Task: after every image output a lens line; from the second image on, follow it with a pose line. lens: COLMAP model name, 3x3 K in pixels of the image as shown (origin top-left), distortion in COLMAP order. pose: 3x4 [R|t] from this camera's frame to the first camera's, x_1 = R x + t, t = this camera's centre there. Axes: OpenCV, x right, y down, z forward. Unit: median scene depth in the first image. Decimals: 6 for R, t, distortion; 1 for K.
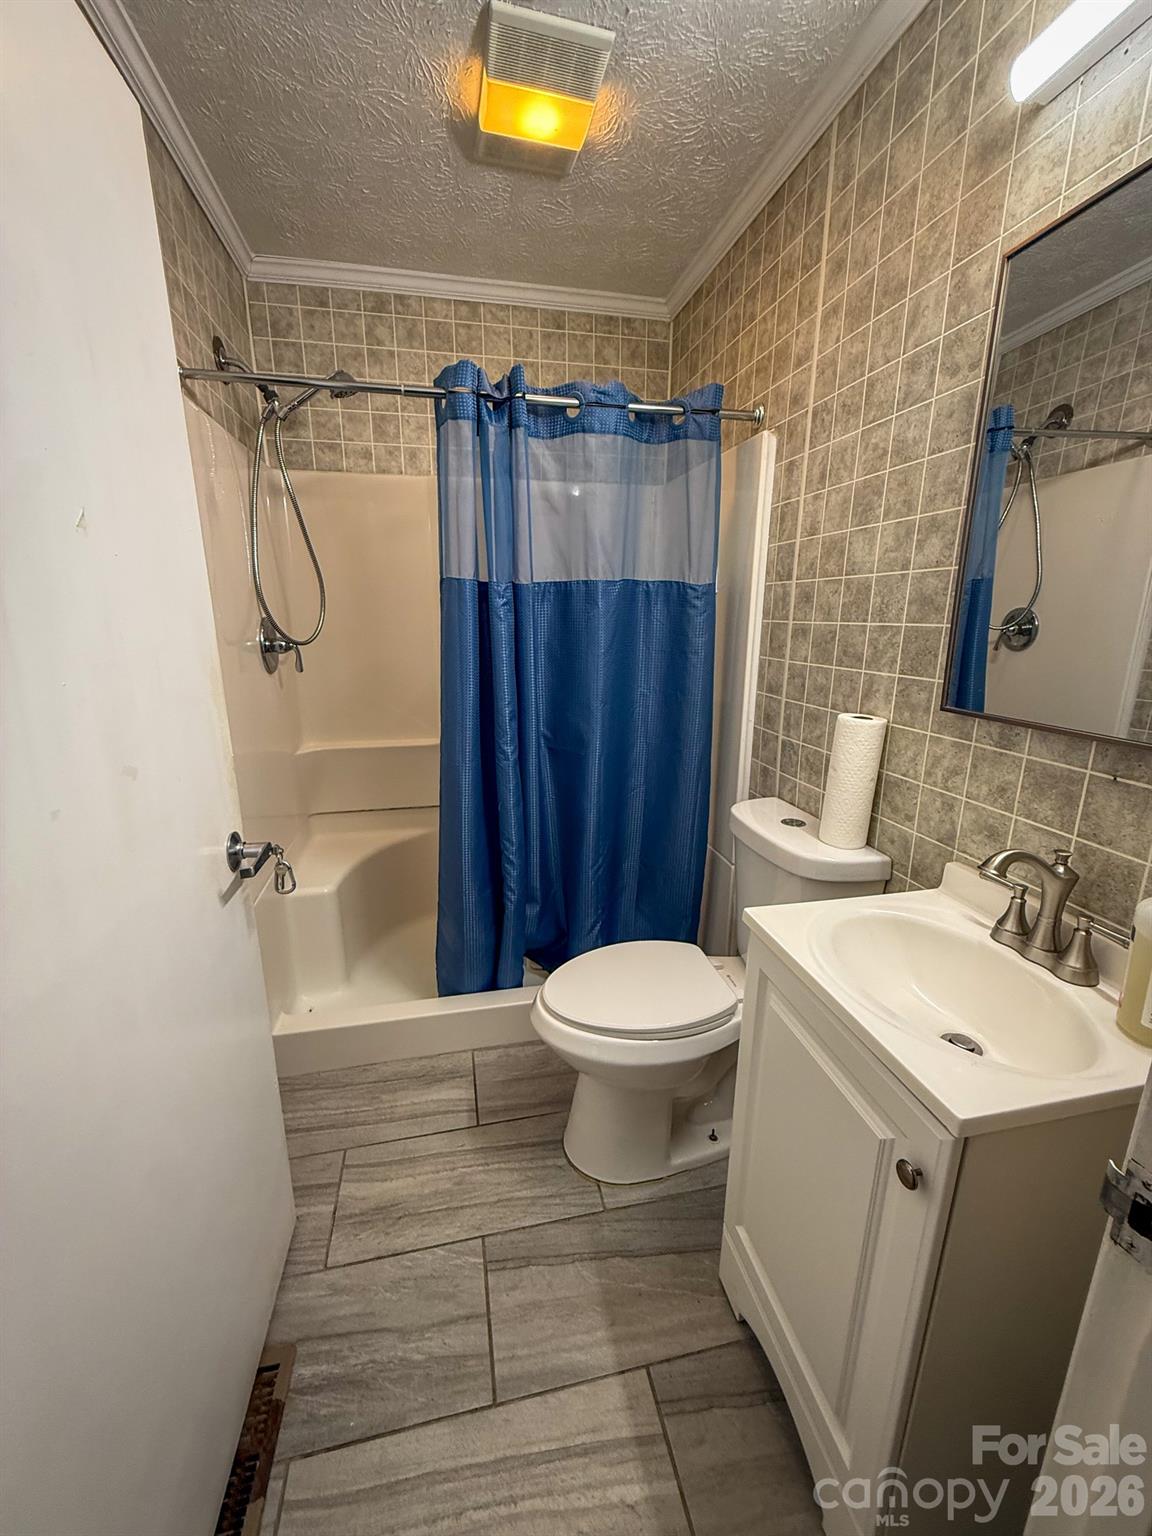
lens RADIAL K [[615.8, 0, 576.0], [0, 615.8, 768.0], [0, 0, 1]] dist [0.002348, -0.000431]
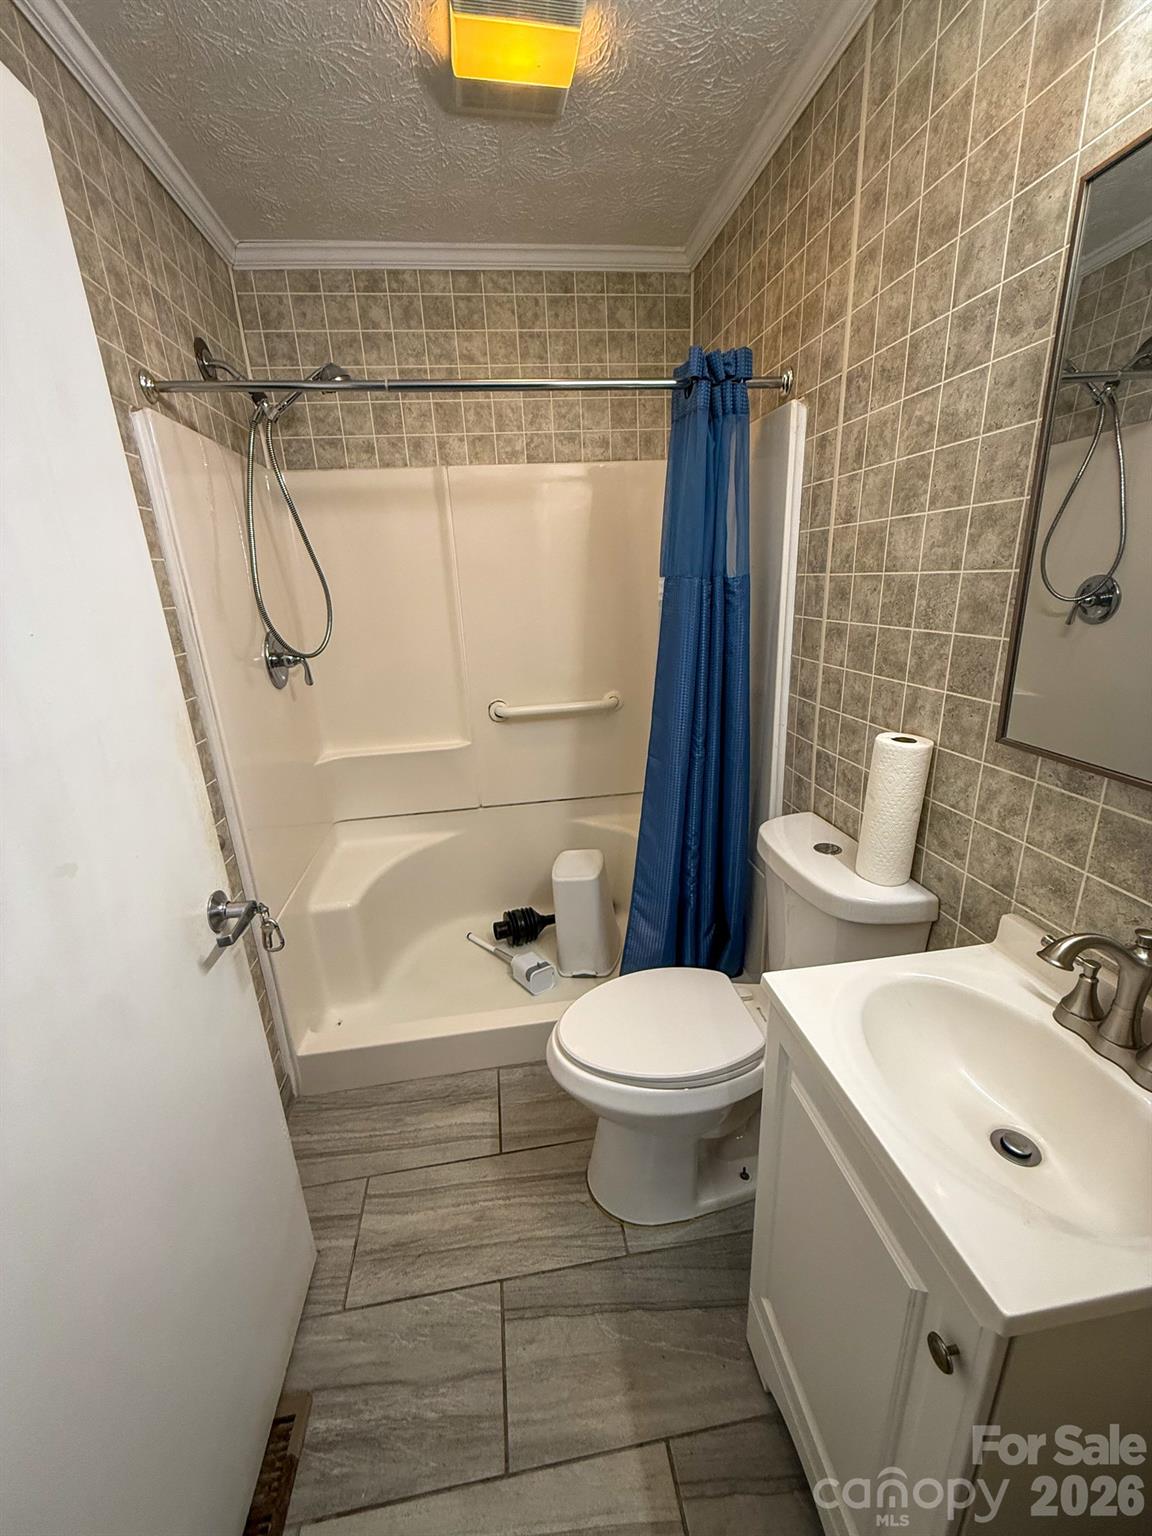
lens RADIAL K [[615.8, 0, 576.0], [0, 615.8, 768.0], [0, 0, 1]] dist [0.002348, -0.000431]
pose [[0.996549, -0.026031, -0.078814, 0.063775], [0.030490, 0.997970, 0.055915, -0.098517], [0.077198, -0.058125, 0.995320, 0.084681]]
